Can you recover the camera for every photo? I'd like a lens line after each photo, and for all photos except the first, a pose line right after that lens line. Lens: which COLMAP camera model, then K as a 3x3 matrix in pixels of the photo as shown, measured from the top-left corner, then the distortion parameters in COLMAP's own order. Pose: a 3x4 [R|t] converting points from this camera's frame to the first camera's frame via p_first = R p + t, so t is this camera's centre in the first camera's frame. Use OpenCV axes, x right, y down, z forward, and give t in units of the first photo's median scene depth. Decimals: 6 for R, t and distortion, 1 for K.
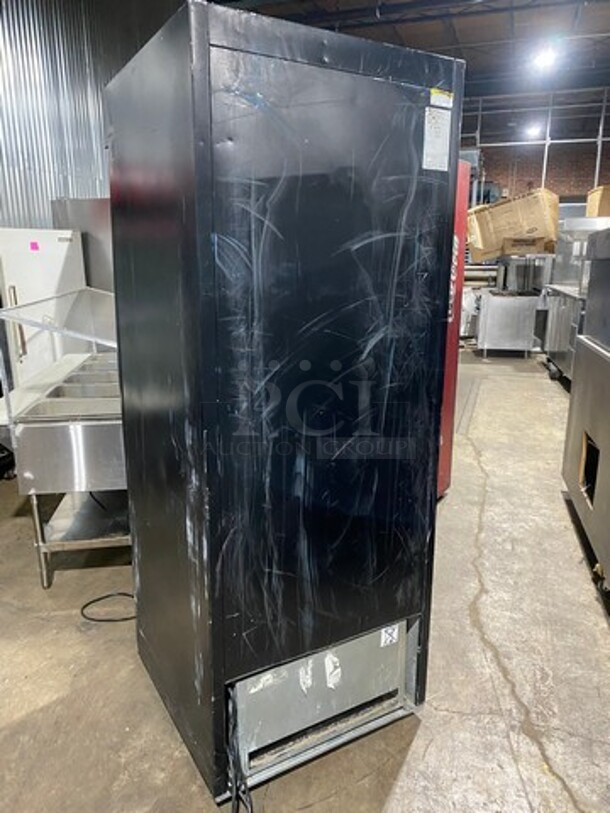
lens RADIAL K [[619.4, 0, 303.4], [0, 619.4, 408.1], [0, 0, 1]] dist [-0.006011, 0.006724]
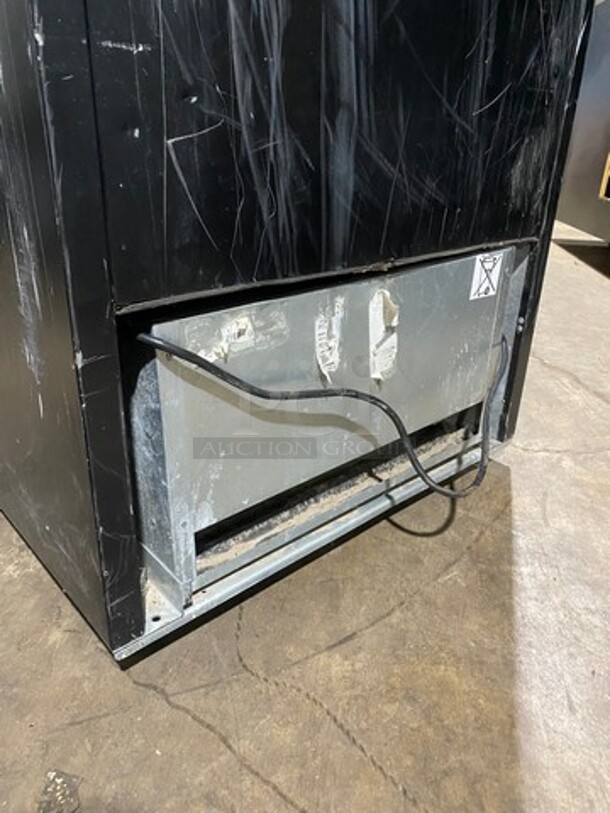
lens RADIAL K [[619.4, 0, 305.6], [0, 619.4, 404.3], [0, 0, 1]] dist [-0.006011, 0.006724]
pose [[0.979621, -0.057391, 0.192482, -0.087320], [0.017931, 0.979472, 0.200783, 0.390784], [-0.200054, -0.193240, 0.960540, 0.614143]]
